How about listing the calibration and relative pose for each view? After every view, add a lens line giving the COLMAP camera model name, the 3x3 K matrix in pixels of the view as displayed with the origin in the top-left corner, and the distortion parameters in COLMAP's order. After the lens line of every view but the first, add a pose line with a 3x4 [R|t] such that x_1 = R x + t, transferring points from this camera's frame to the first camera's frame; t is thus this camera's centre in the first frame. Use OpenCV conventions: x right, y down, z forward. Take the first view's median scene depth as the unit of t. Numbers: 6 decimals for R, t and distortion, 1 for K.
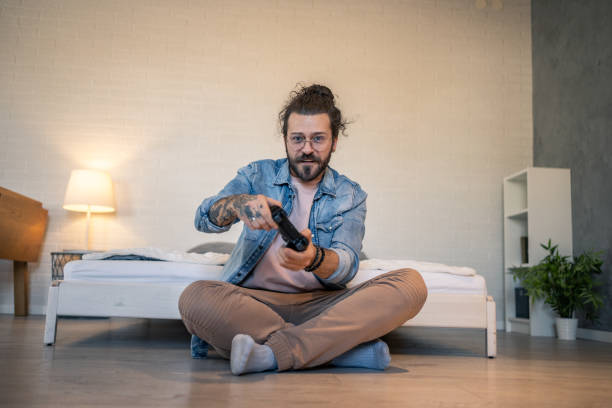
lens RADIAL K [[637.9, 0, 304.0], [0, 637.9, 209.1], [0, 0, 1]] dist [0.024295, 0.000000]
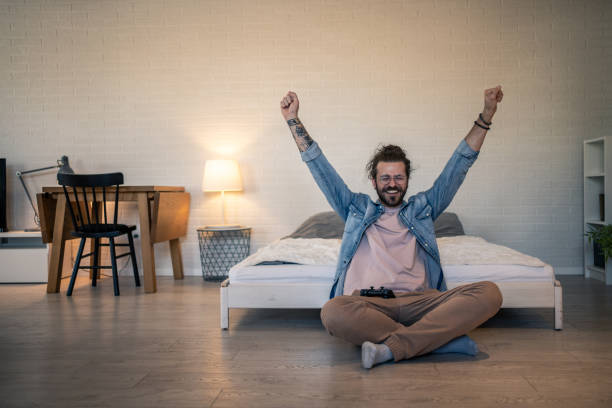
lens RADIAL K [[637.9, 0, 314.0], [0, 637.9, 206.7], [0, 0, 1]] dist [0.024295, 0.000000]
pose [[0.989883, -0.045955, -0.134239, -0.004640], [0.065635, 0.987094, 0.146072, -0.142689], [0.125794, -0.153405, 0.980124, -0.174653]]
